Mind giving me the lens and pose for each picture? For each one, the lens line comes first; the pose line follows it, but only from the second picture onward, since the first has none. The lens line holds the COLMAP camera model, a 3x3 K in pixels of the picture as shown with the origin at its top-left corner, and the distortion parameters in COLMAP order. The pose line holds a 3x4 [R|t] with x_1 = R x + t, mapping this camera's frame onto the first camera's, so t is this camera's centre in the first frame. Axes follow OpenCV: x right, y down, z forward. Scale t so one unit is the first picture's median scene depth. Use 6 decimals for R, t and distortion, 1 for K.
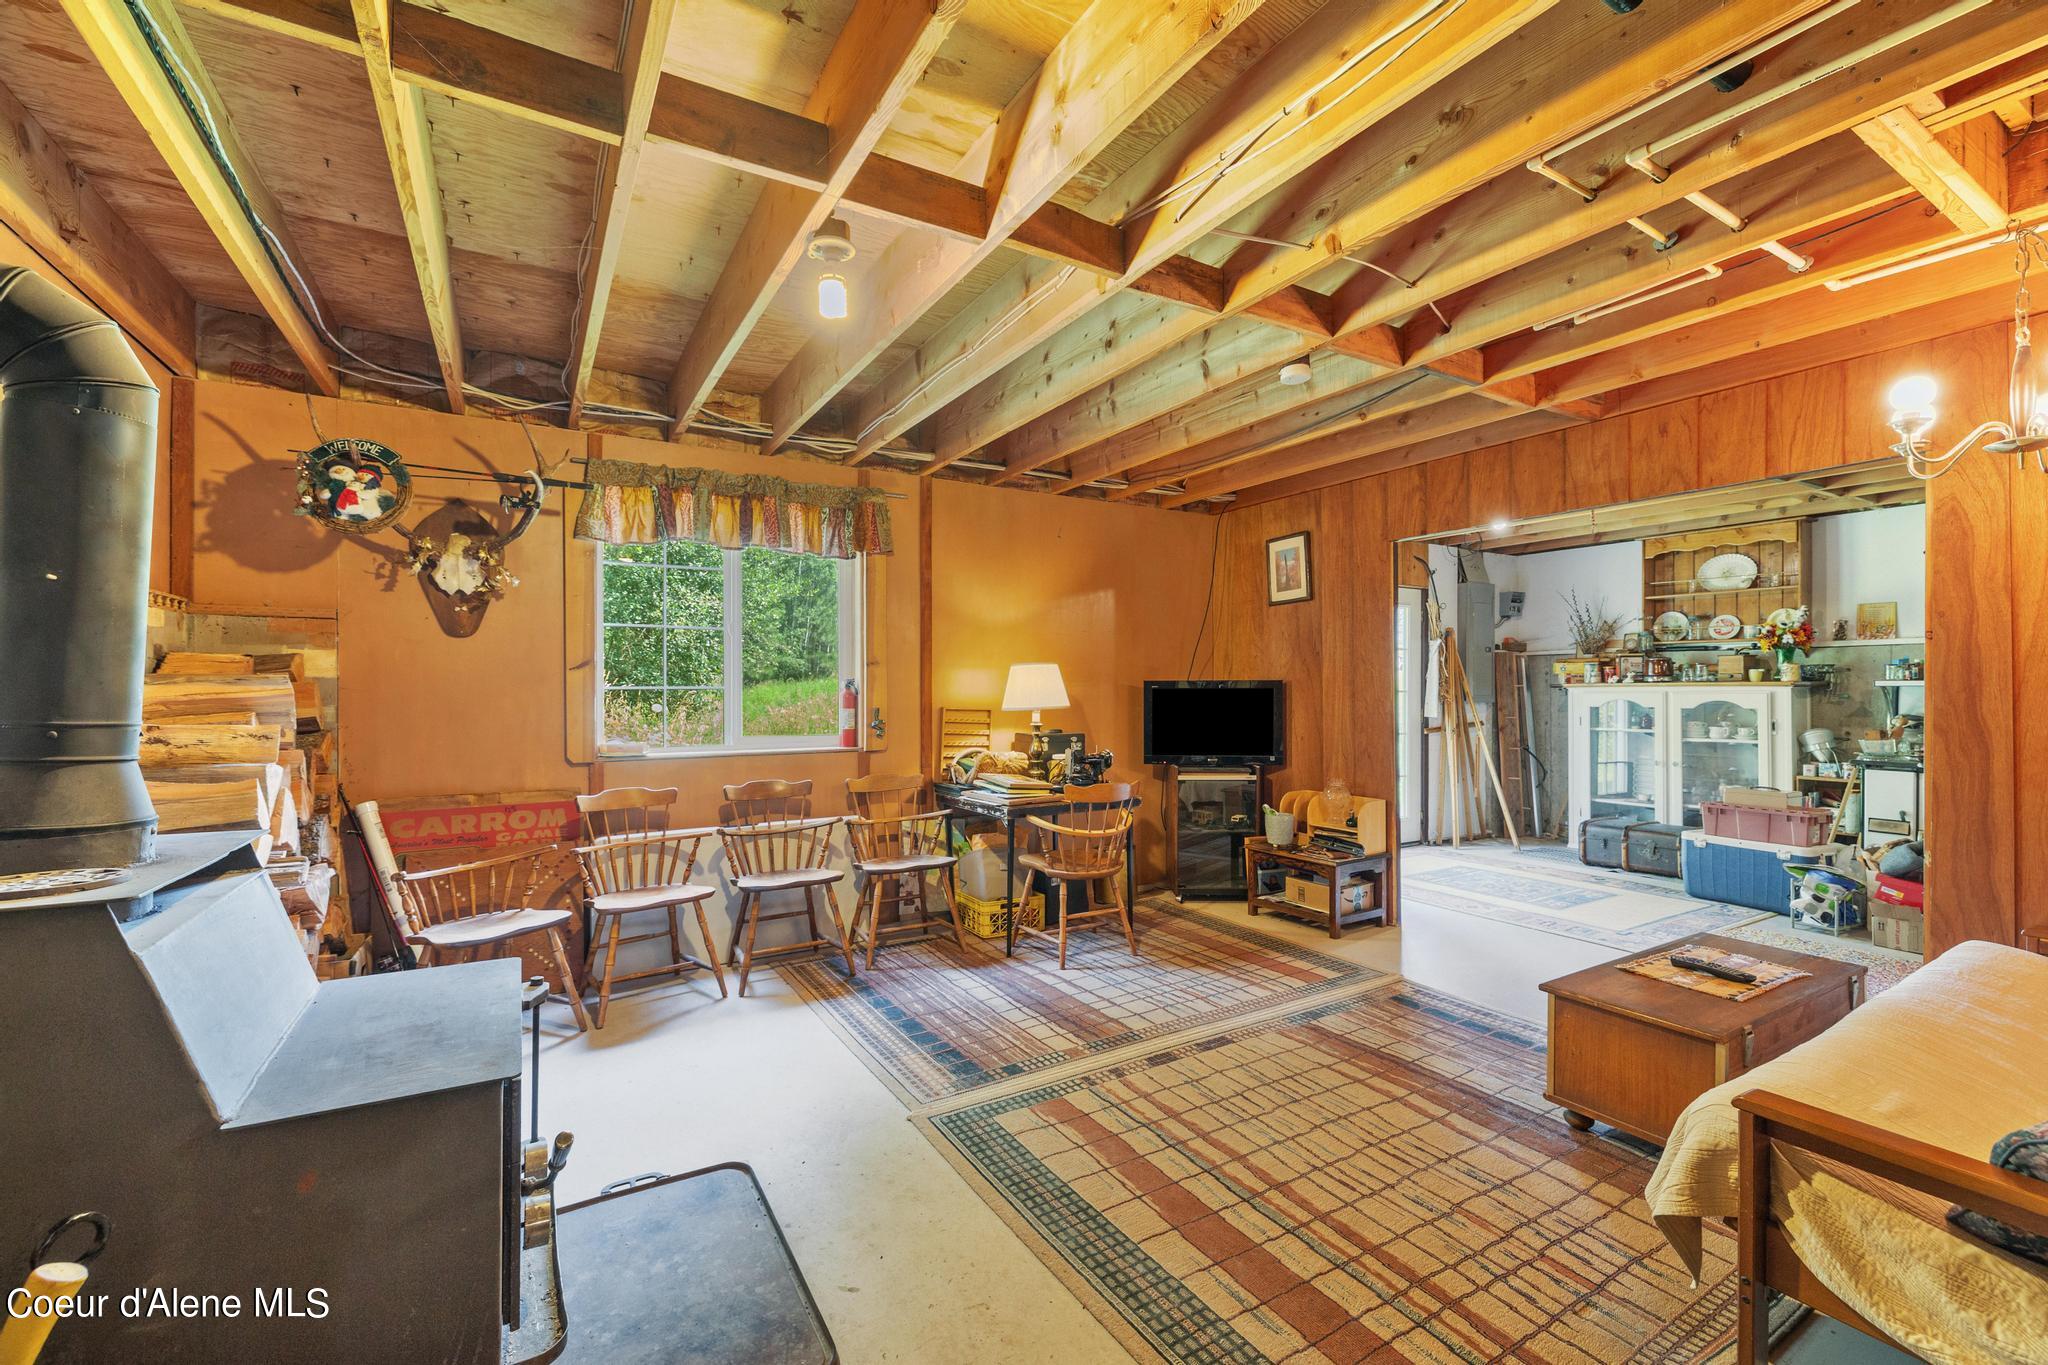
lens RADIAL K [[861.5, 0, 1026.7], [0, 861.5, 687.4], [0, 0, 1]] dist [-0.002798, 0.000113]
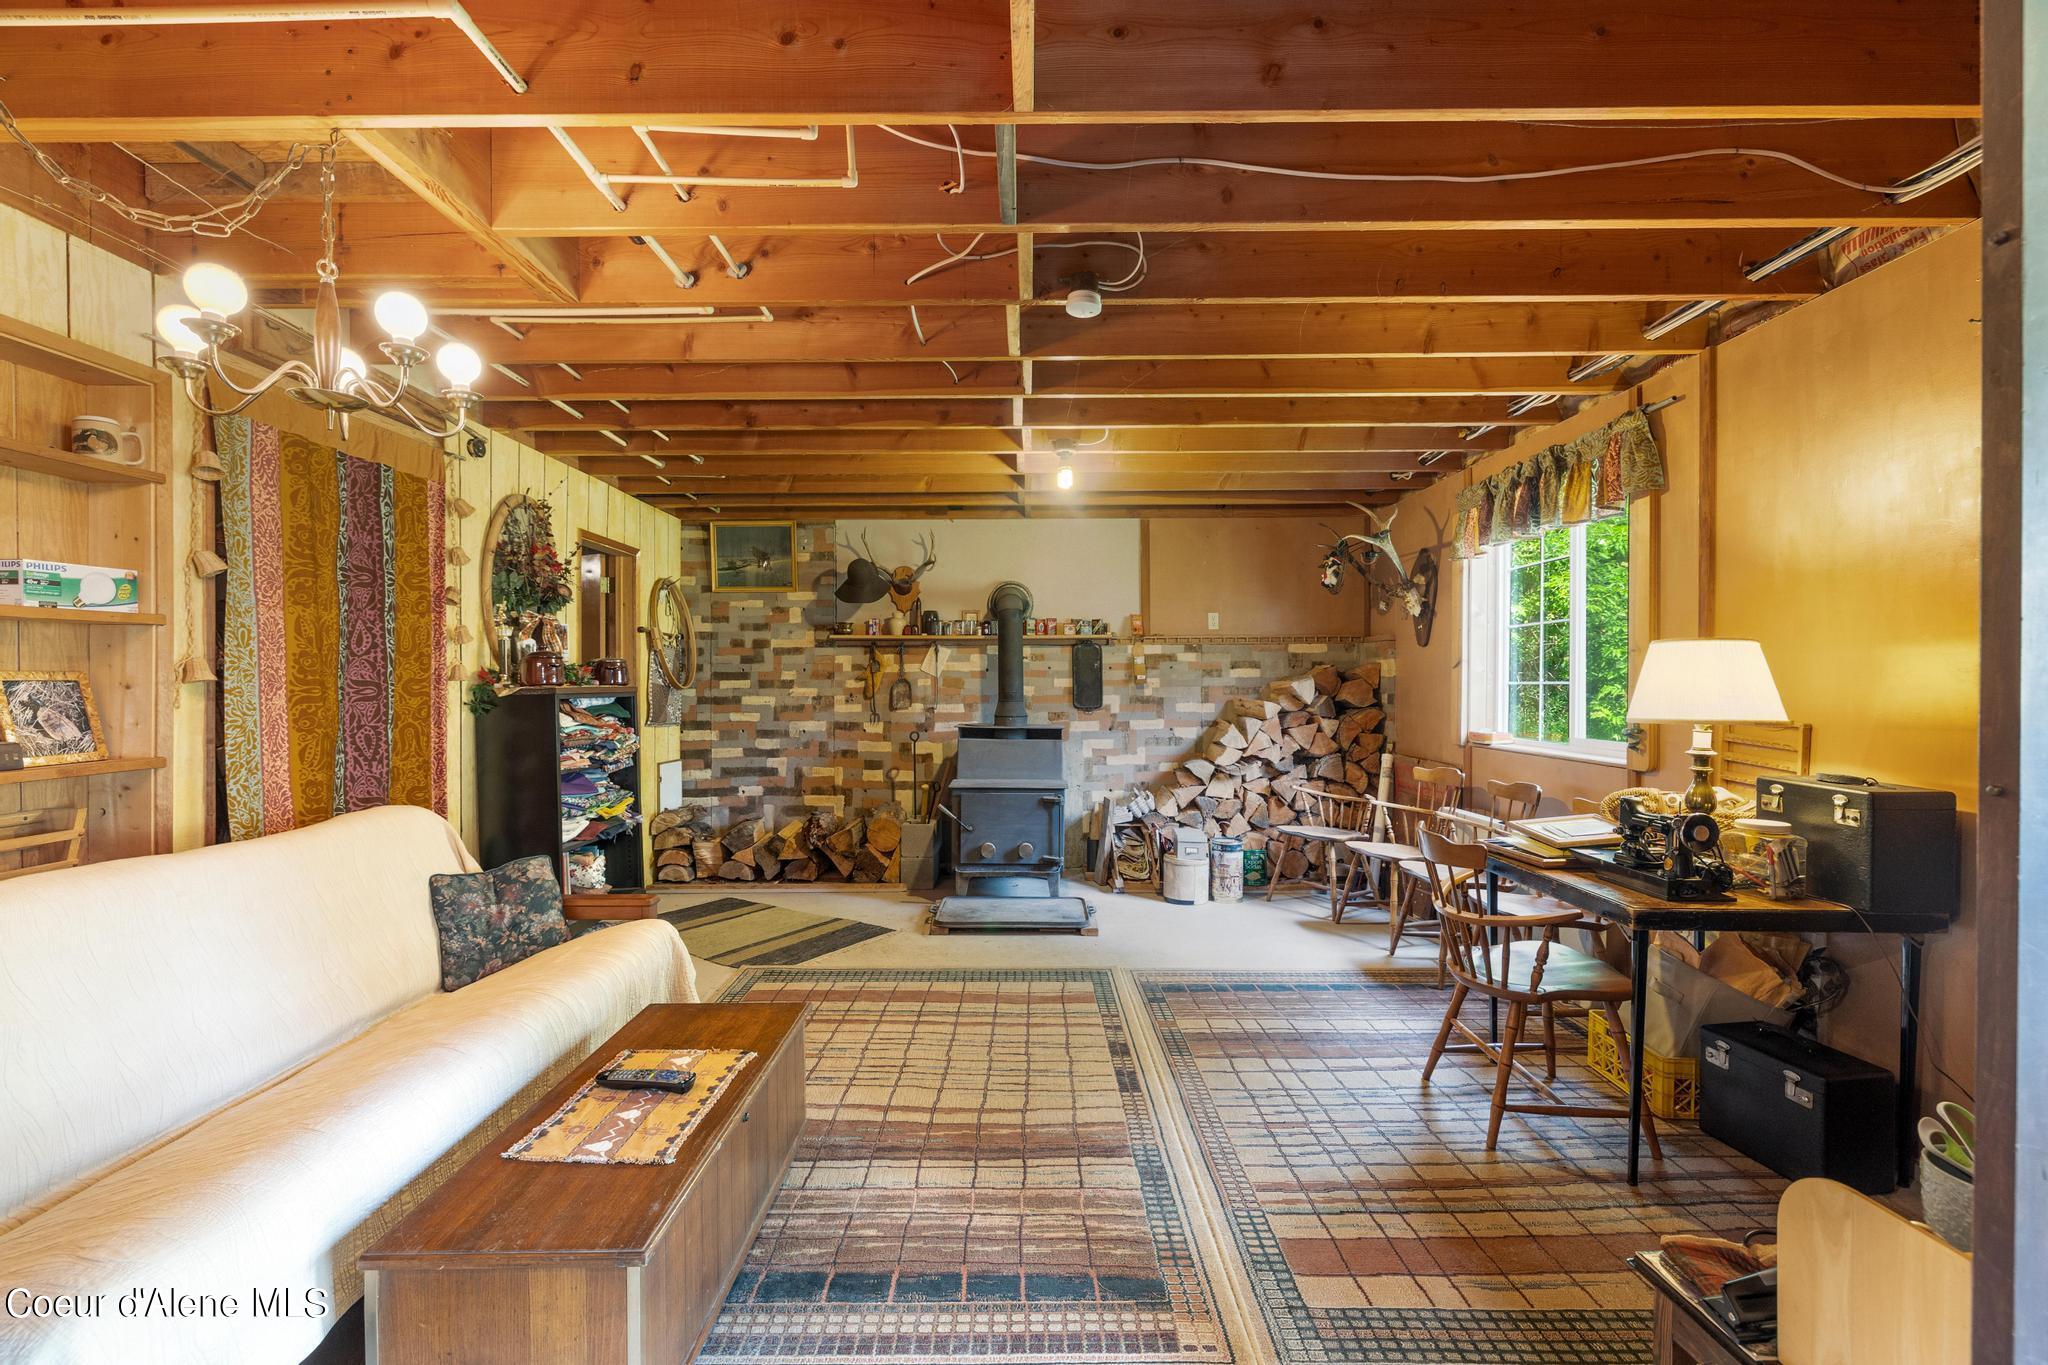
lens RADIAL K [[861.5, 0, 1028.8], [0, 861.5, 687.0], [0, 0, 1]] dist [-0.002798, 0.000113]
pose [[-0.512984, 0.010570, -0.858333, 0.970203], [0.006373, 0.999944, 0.008505, -0.008196], [0.858375, -0.001107, -0.513022, 1.278774]]
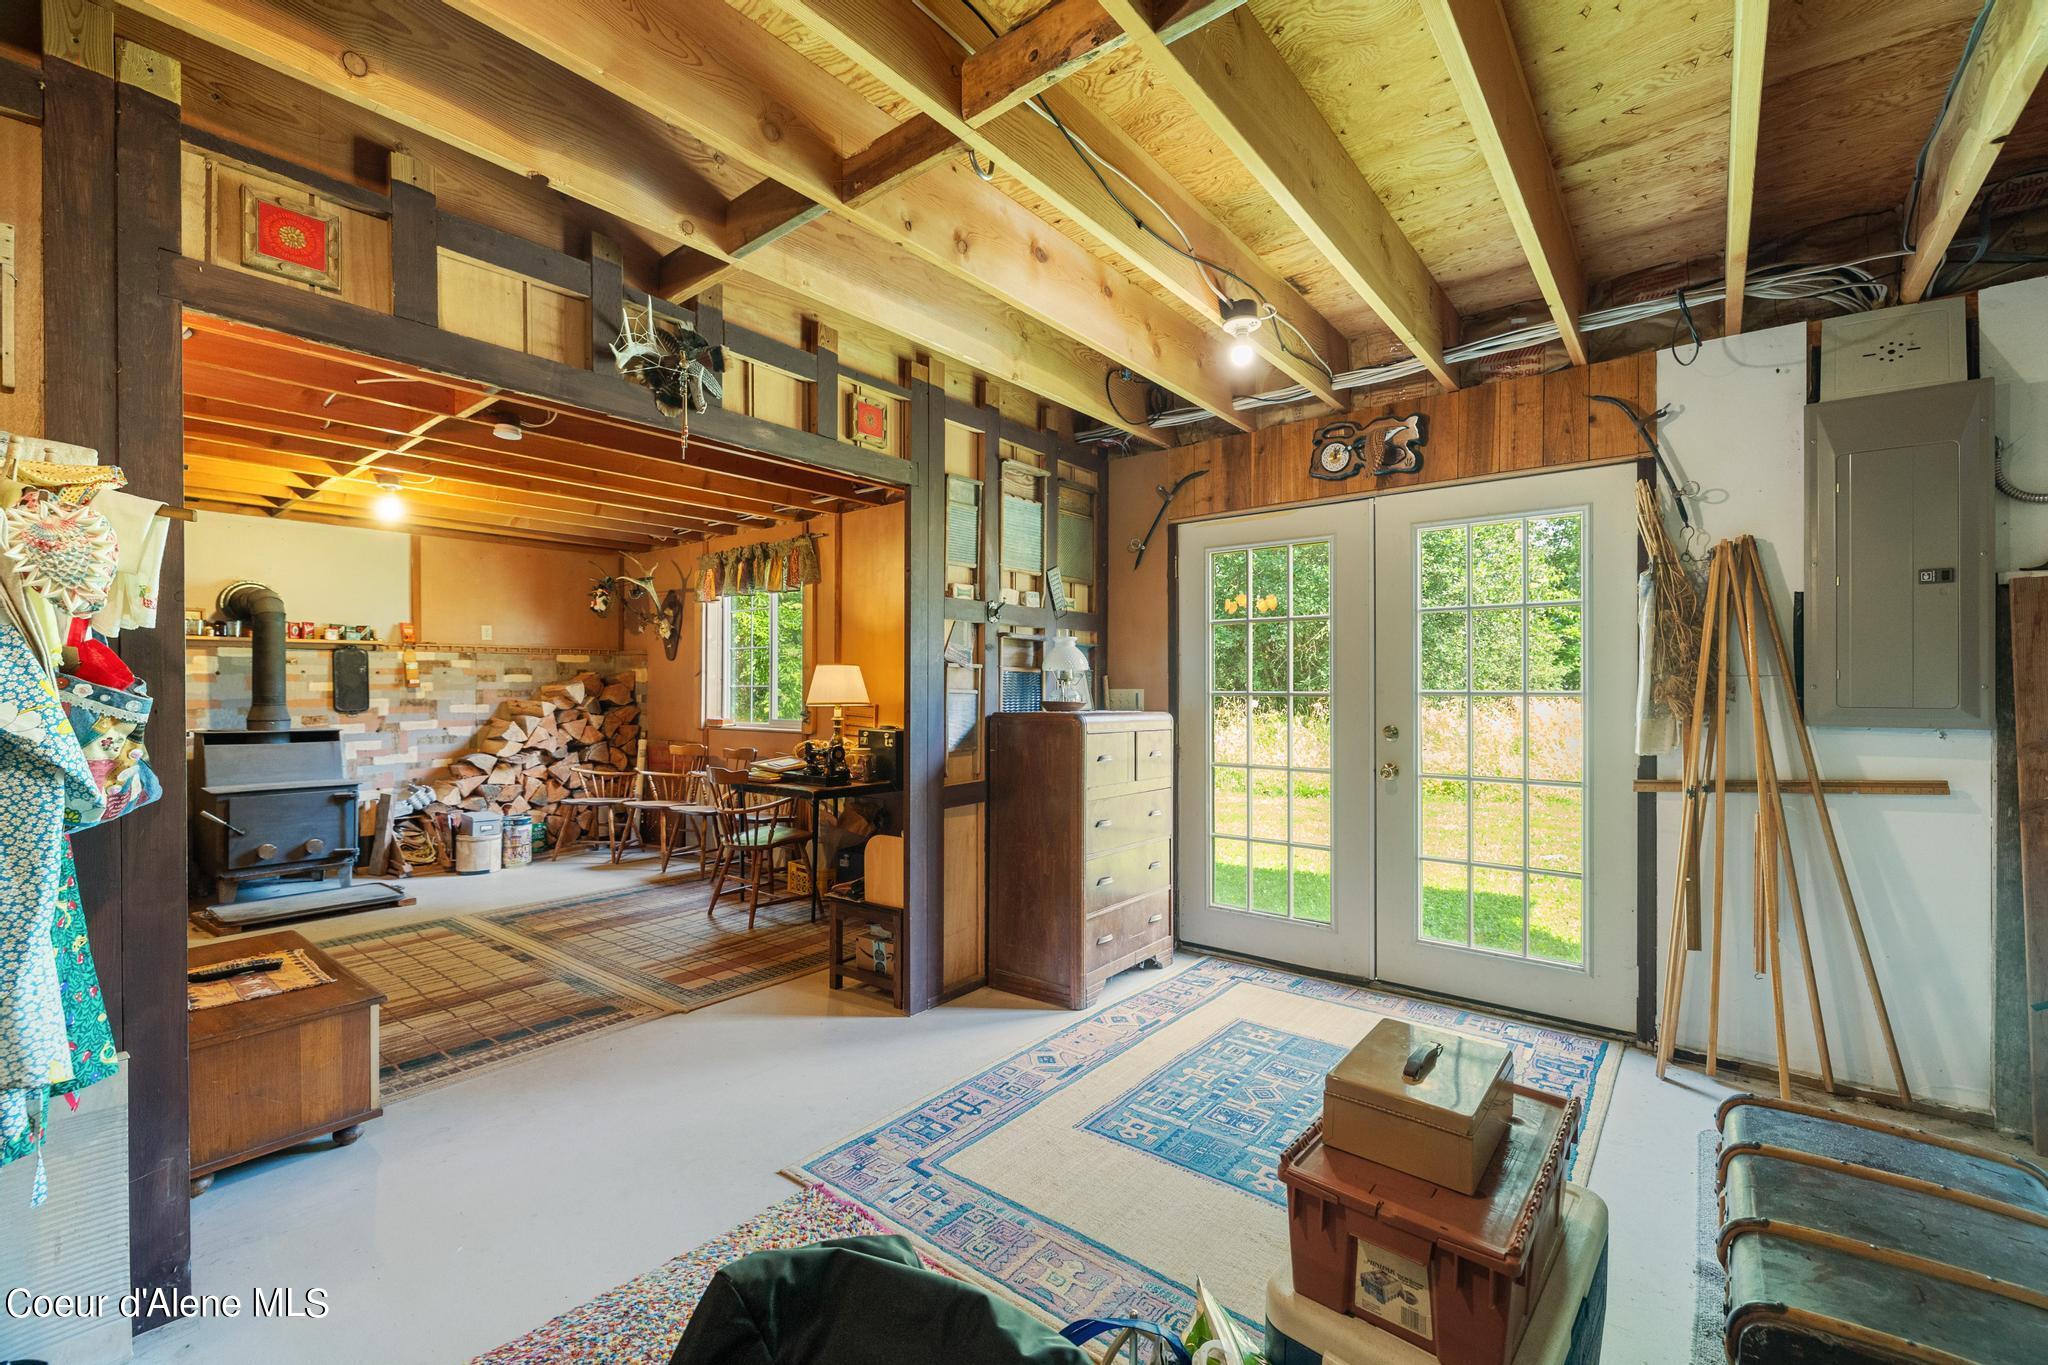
lens RADIAL K [[861.5, 0, 1030.8], [0, 861.5, 682.2], [0, 0, 1]] dist [-0.002798, 0.000113]
pose [[0.353582, -0.000747, -0.935403, 1.605985], [0.003504, 0.999994, 0.000526, -0.006395], [0.935397, -0.003464, 0.353582, 1.174108]]
